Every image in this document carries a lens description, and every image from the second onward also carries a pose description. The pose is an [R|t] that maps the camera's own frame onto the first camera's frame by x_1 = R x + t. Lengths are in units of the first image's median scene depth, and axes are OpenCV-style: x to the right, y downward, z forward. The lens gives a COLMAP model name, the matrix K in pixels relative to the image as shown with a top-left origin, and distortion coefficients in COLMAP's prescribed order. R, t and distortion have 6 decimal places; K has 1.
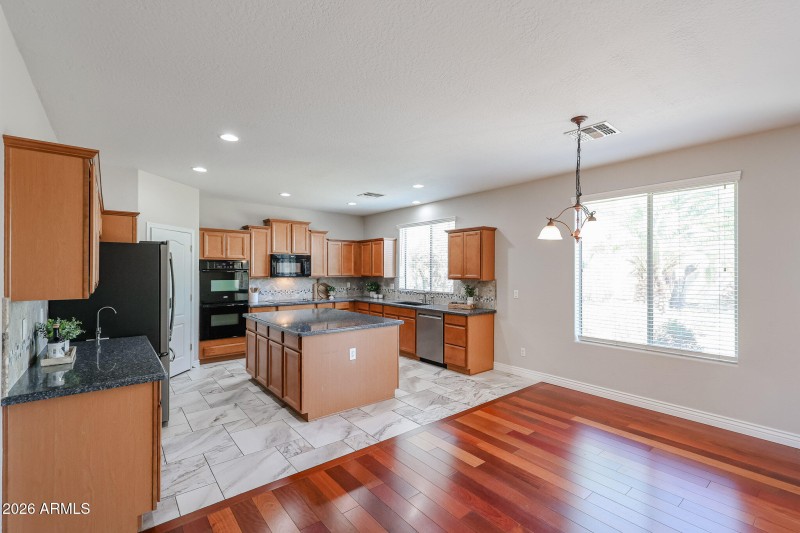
lens RADIAL K [[352.6, 0, 399.0], [0, 352.6, 267.7], [0, 0, 1]] dist [0.001266, -0.000258]
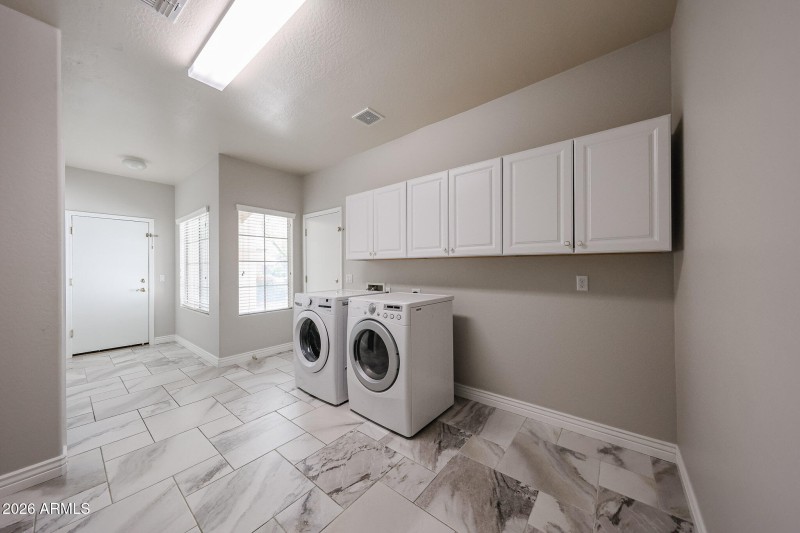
lens RADIAL K [[267.1, 0, 399.8], [0, 267.1, 268.5], [0, 0, 1]] dist [0.002060, 0.000098]
pose [[-0.975445, -0.000075, -0.220243, 0.153493], [0.001237, 0.999982, -0.005818, 0.060110], [0.220240, -0.005948, -0.975428, 1.234045]]
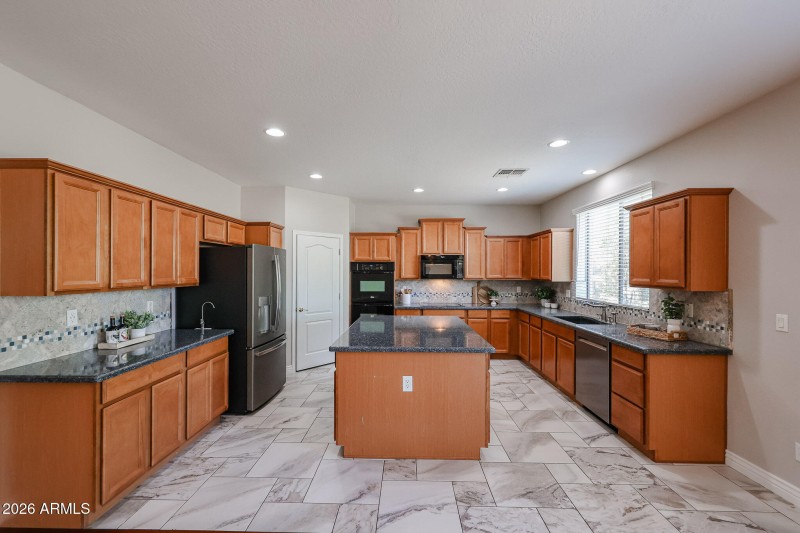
lens RADIAL K [[332.0, 0, 398.1], [0, 332.0, 270.8], [0, 0, 1]] dist [0.002305, -0.000856]
pose [[0.763486, -0.002038, -0.645821, 0.220548], [0.004237, 0.999989, 0.001852, 0.003472], [0.645810, -0.004150, 0.763487, 0.327073]]
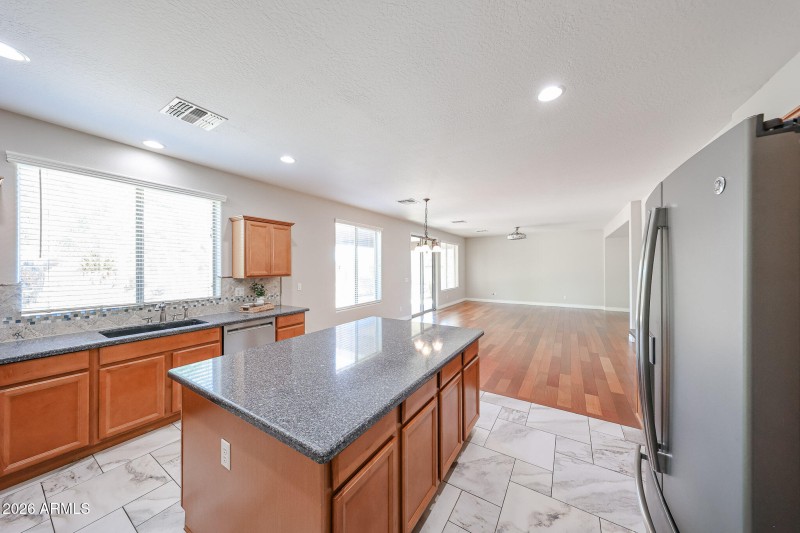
lens RADIAL K [[267.1, 0, 397.3], [0, 267.1, 264.5], [0, 0, 1]] dist [0.002060, 0.000098]
pose [[-0.314175, 0.004358, 0.949355, -0.578412], [-0.002993, 0.999980, -0.005581, 0.005637], [-0.949360, -0.004595, -0.314155, 0.931960]]
